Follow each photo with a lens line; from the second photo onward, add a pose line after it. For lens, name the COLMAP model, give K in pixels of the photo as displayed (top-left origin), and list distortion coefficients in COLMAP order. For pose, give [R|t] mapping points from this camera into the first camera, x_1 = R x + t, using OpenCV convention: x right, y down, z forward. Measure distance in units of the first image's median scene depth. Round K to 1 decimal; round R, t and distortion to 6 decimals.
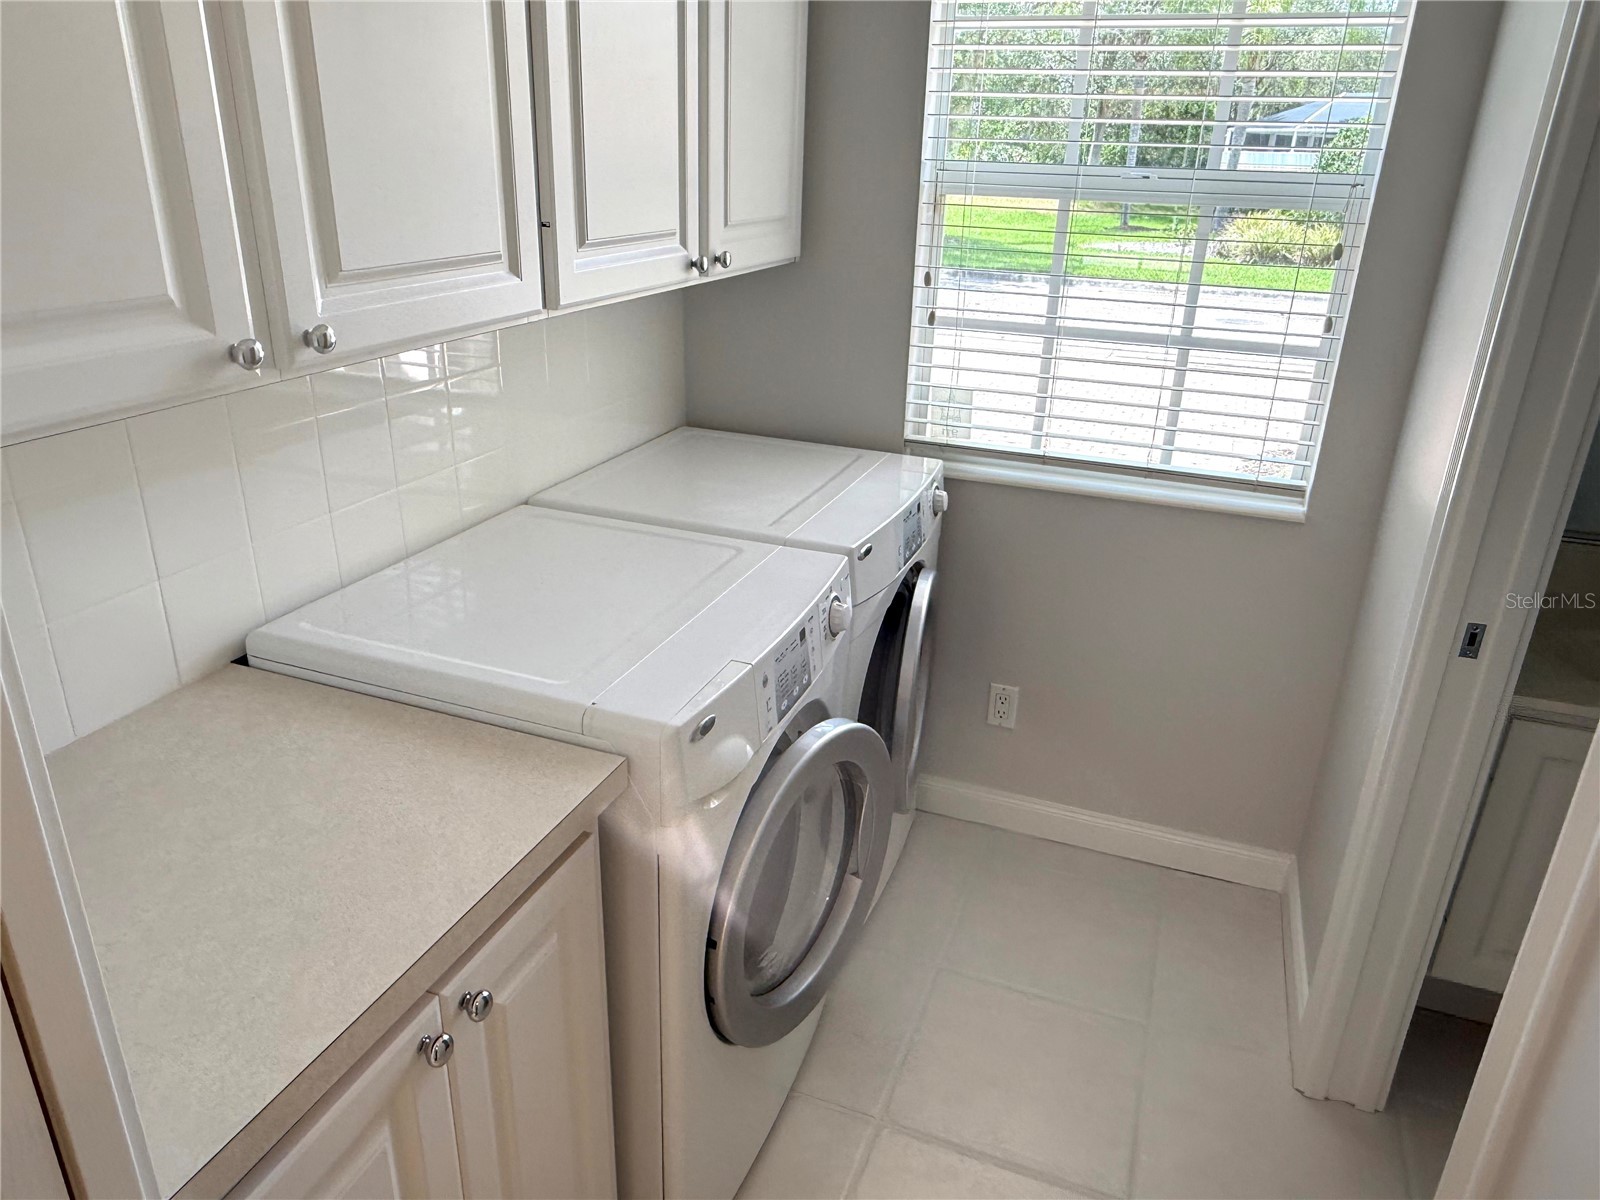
lens RADIAL K [[1081.3, 0, 795.5], [0, 1081.3, 595.7], [0, 0, 1]] dist [0.007547, 0.000714]
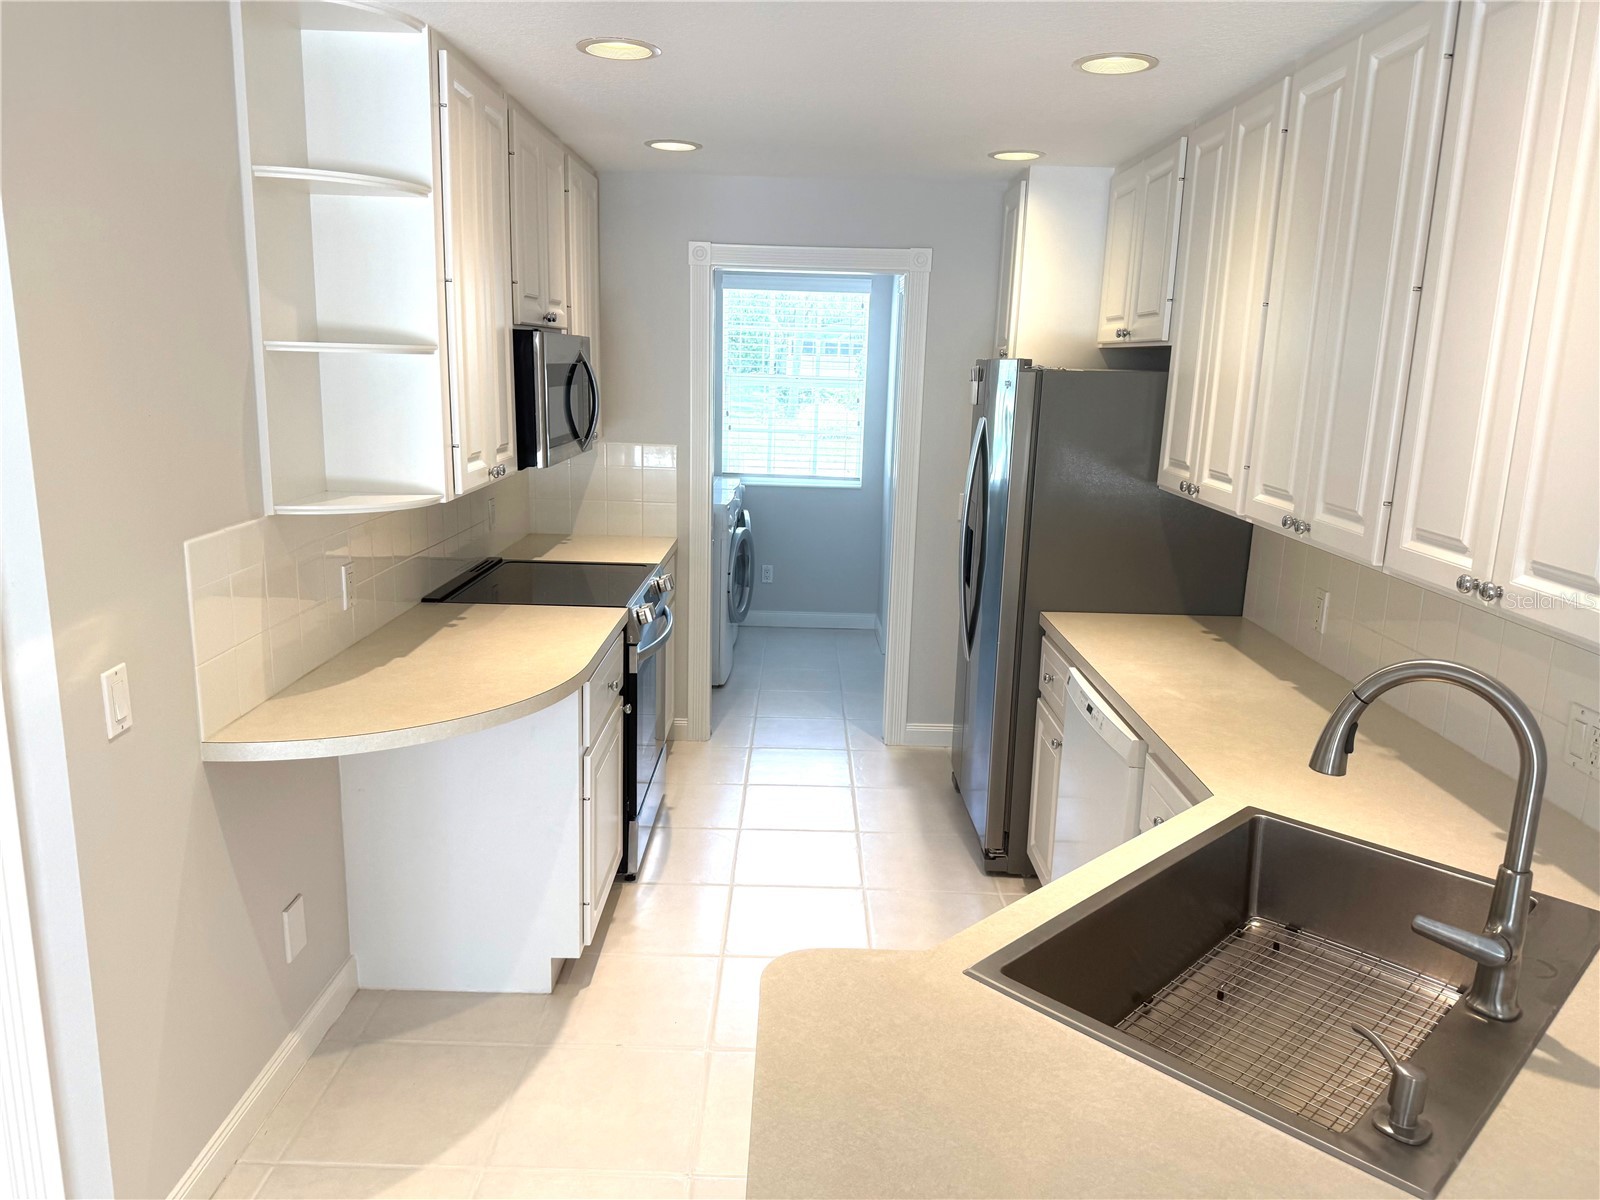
lens RADIAL K [[1138.2, 0, 790.3], [0, 1138.2, 585.1], [0, 0, 1]] dist [0.017408, -0.021135]
pose [[0.939004, -0.073559, 0.335947, -0.753523], [0.131028, 0.979700, -0.151719, 0.617156], [-0.317967, 0.186484, 0.929581, -1.728605]]
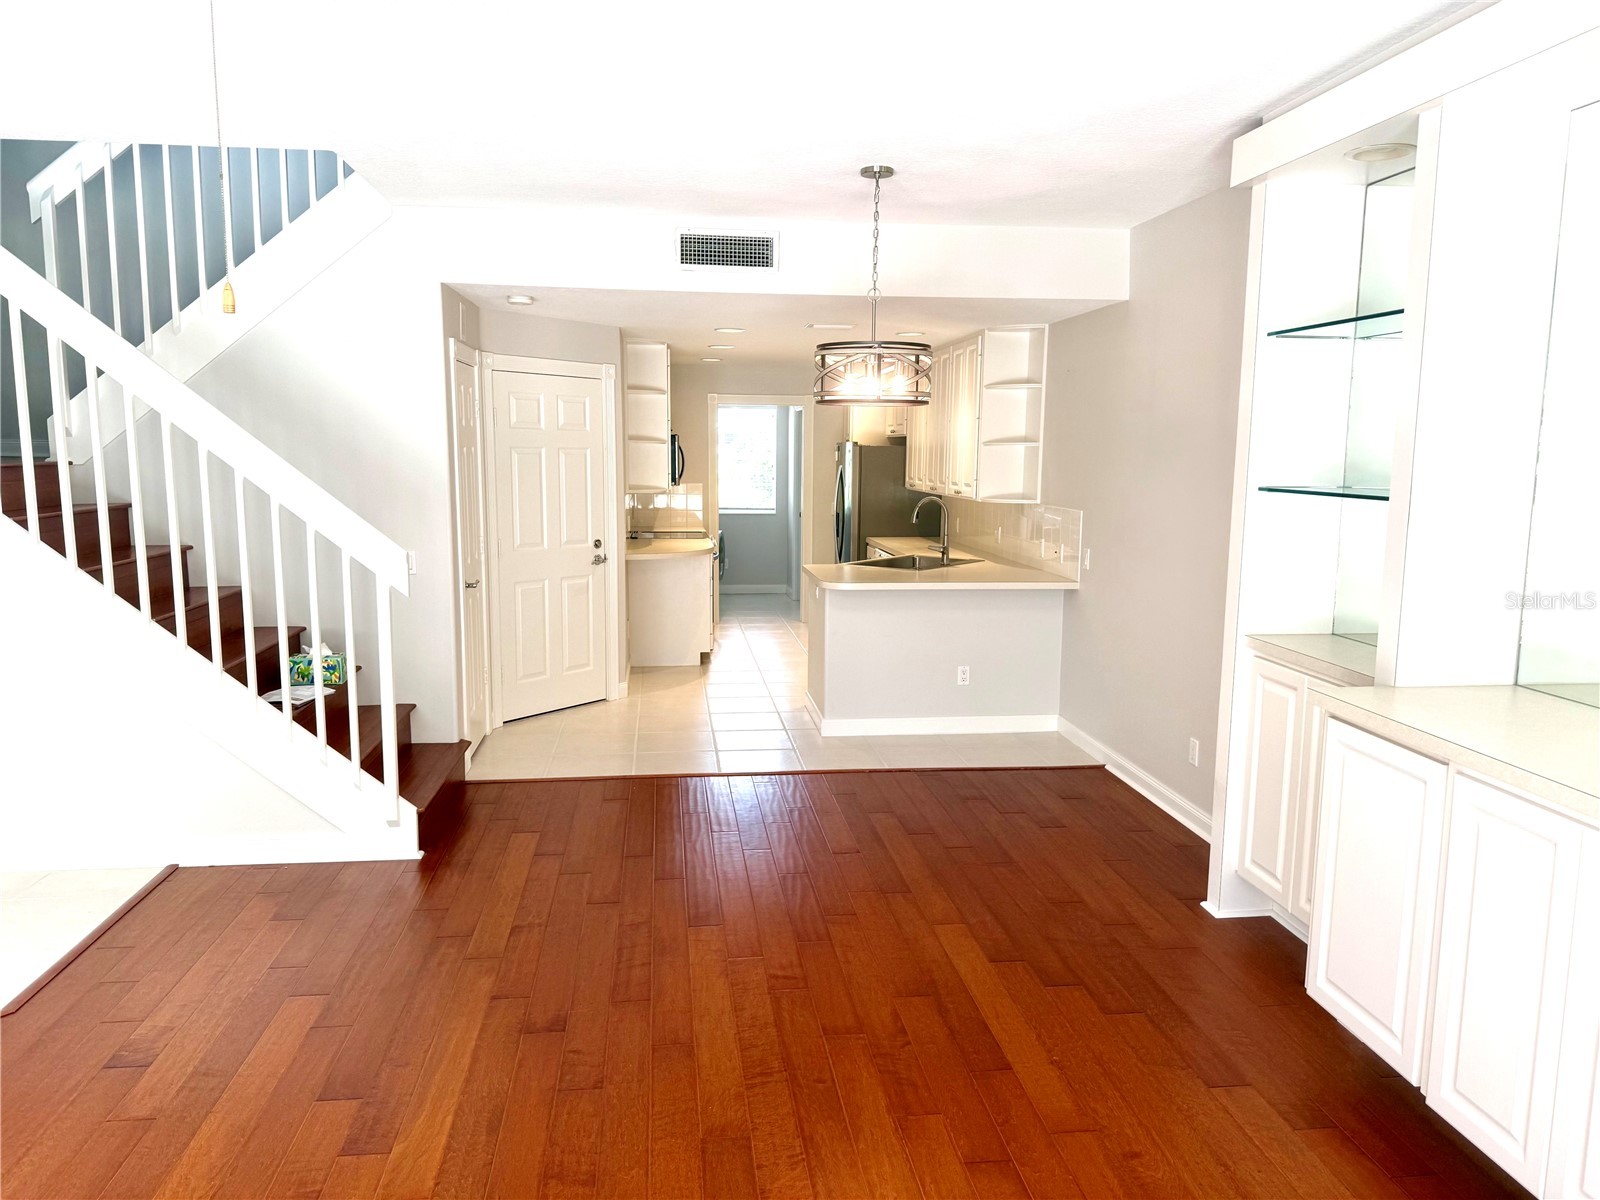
lens RADIAL K [[1138.2, 0, 800.0], [0, 1138.2, 615.5], [0, 0, 1]] dist [0.017408, -0.021135]
pose [[0.882833, -0.085772, 0.461789, -2.123475], [0.189798, 0.964484, -0.183707, 1.497886], [-0.429631, 0.249829, 0.867757, -3.904544]]
